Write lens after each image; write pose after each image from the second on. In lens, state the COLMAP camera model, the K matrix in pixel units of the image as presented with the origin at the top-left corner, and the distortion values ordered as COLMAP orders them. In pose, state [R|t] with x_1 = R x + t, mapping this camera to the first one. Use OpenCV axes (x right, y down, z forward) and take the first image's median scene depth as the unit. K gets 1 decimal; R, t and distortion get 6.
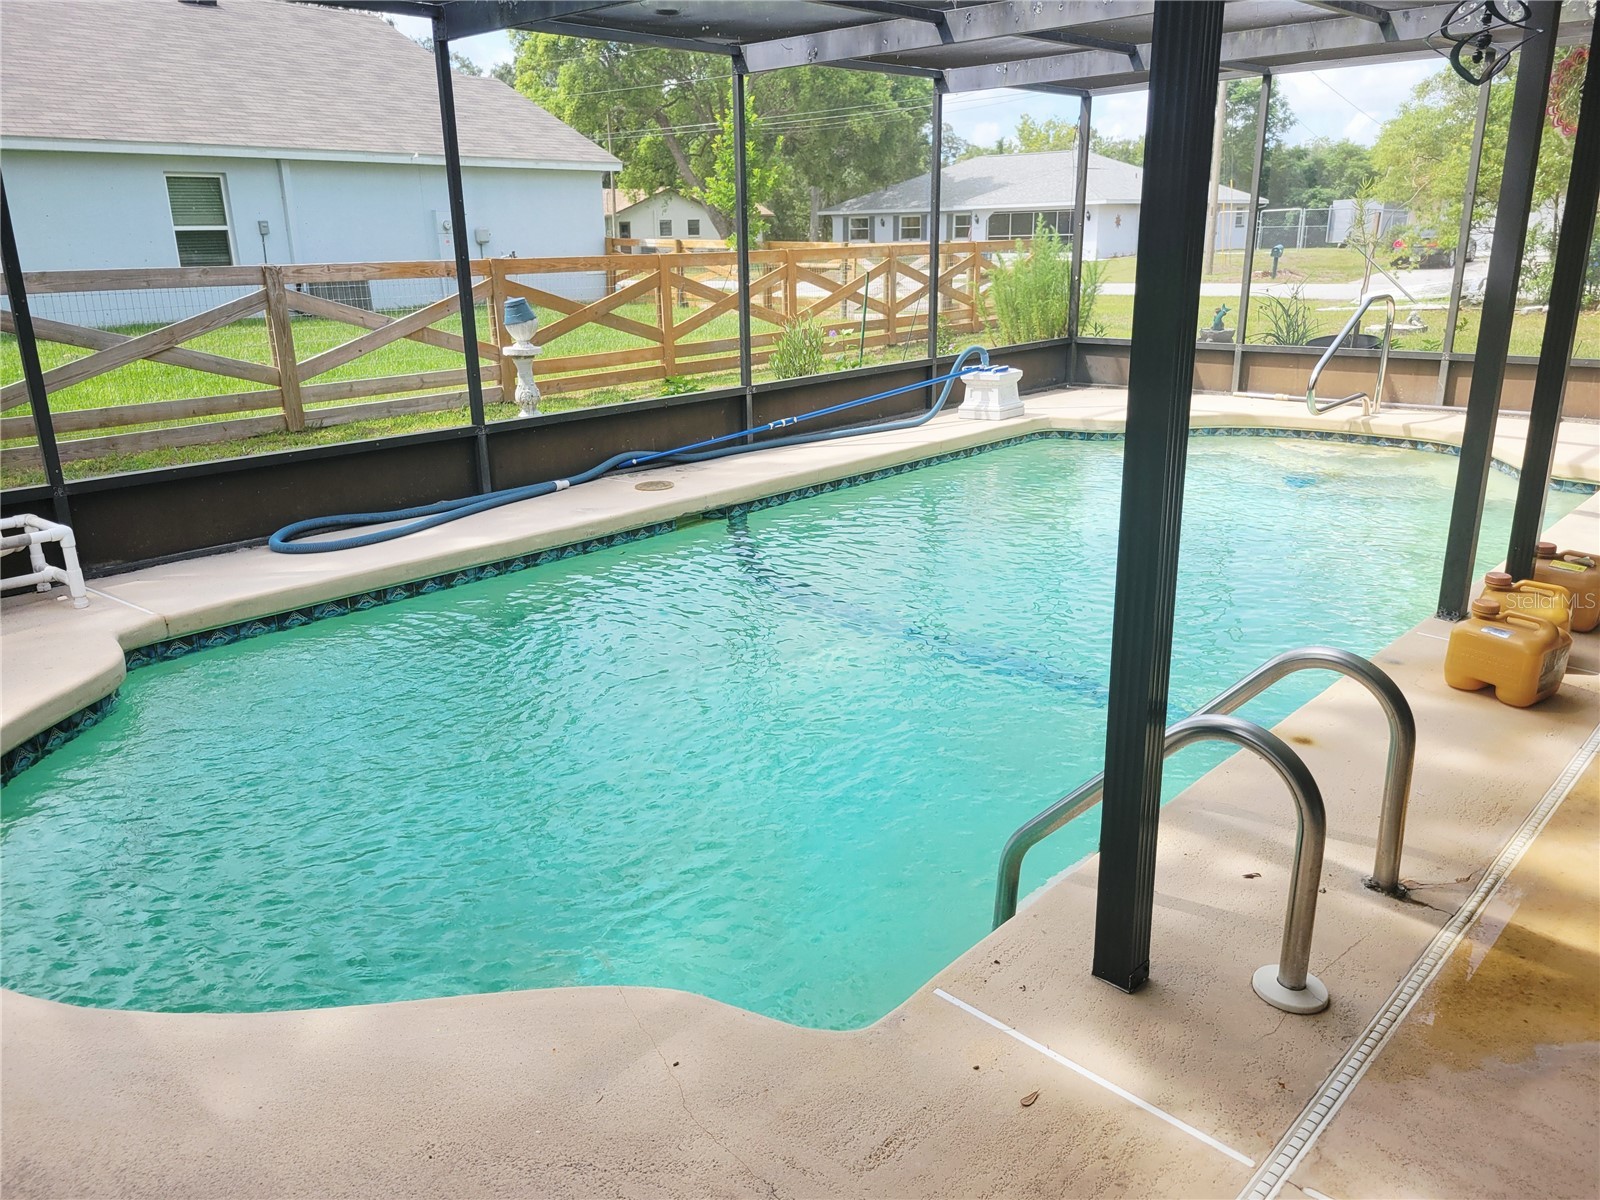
lens RADIAL K [[1205.9, 0, 800.0], [0, 1205.9, 601.6], [0, 0, 1]] dist [0.051176, -0.042154]
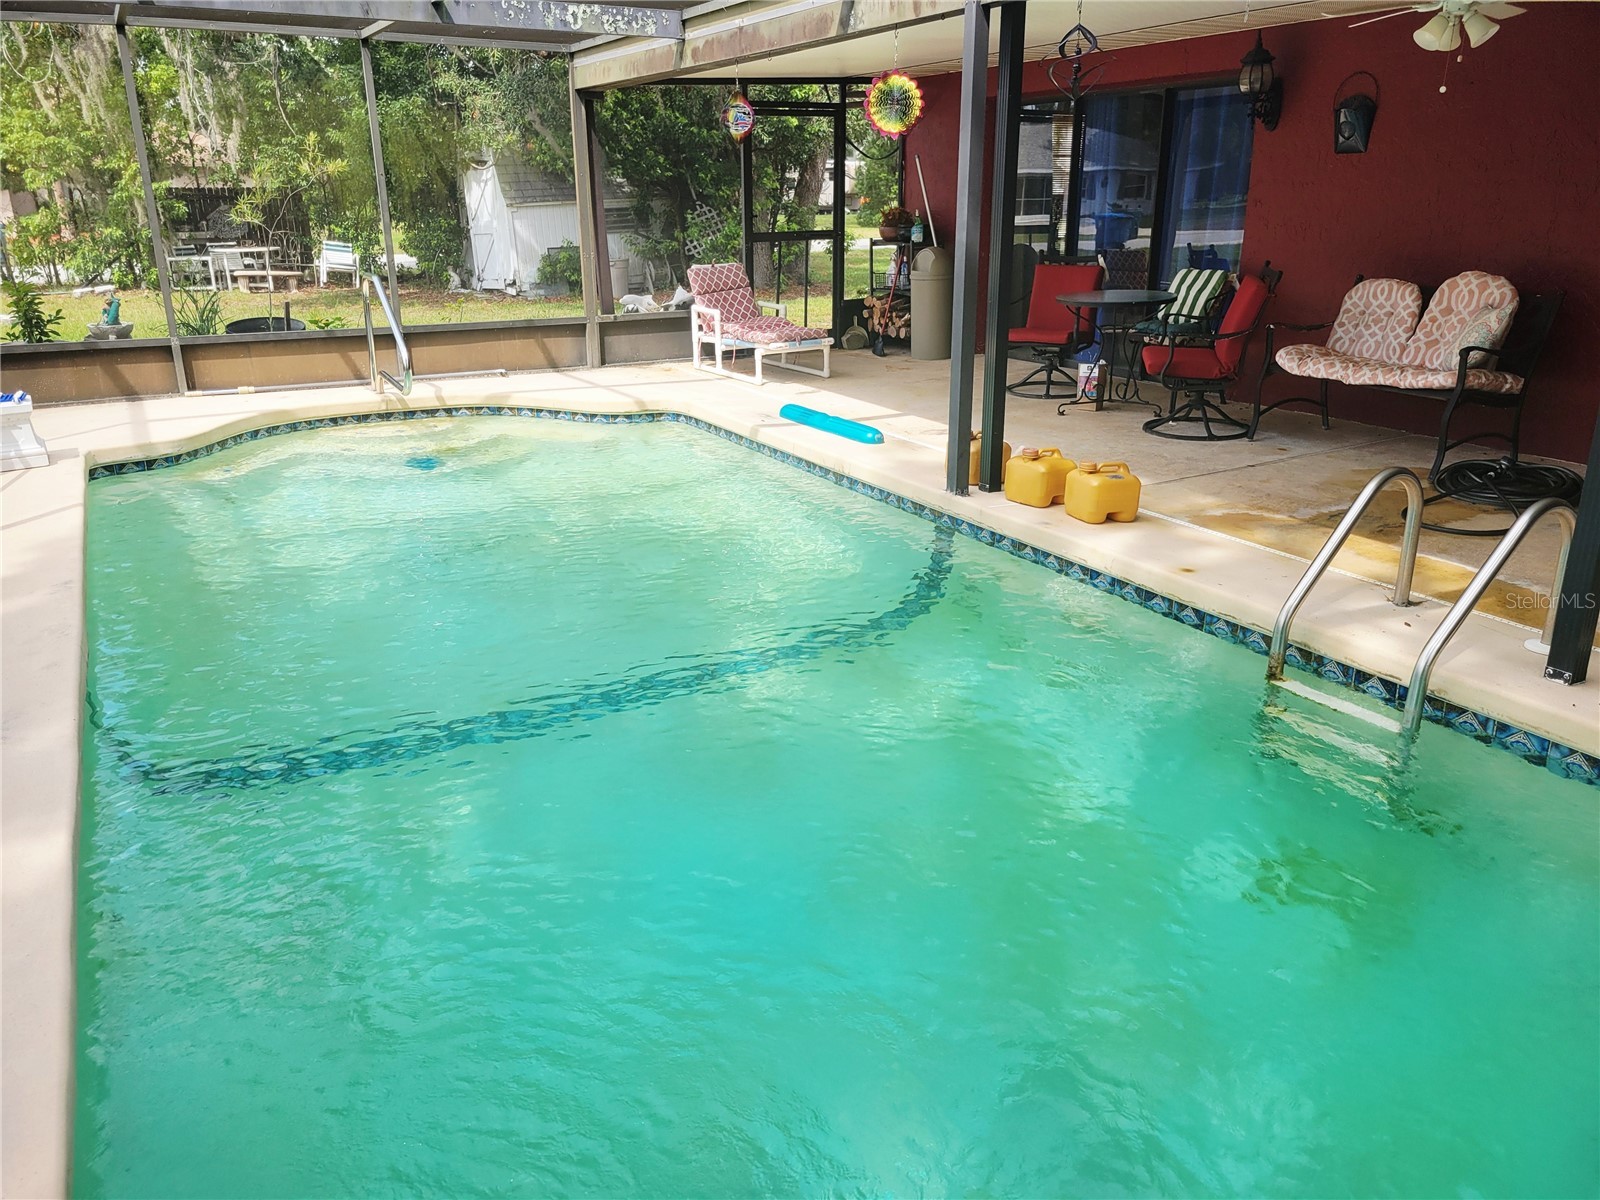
lens RADIAL K [[1205.9, 0, 800.5], [0, 1205.9, 599.7], [0, 0, 1]] dist [0.051176, -0.042154]
pose [[0.309059, -0.289040, 0.906056, -0.393041], [0.277811, 0.938583, 0.204654, -0.102981], [-0.909562, 0.188462, 0.370376, 0.349209]]
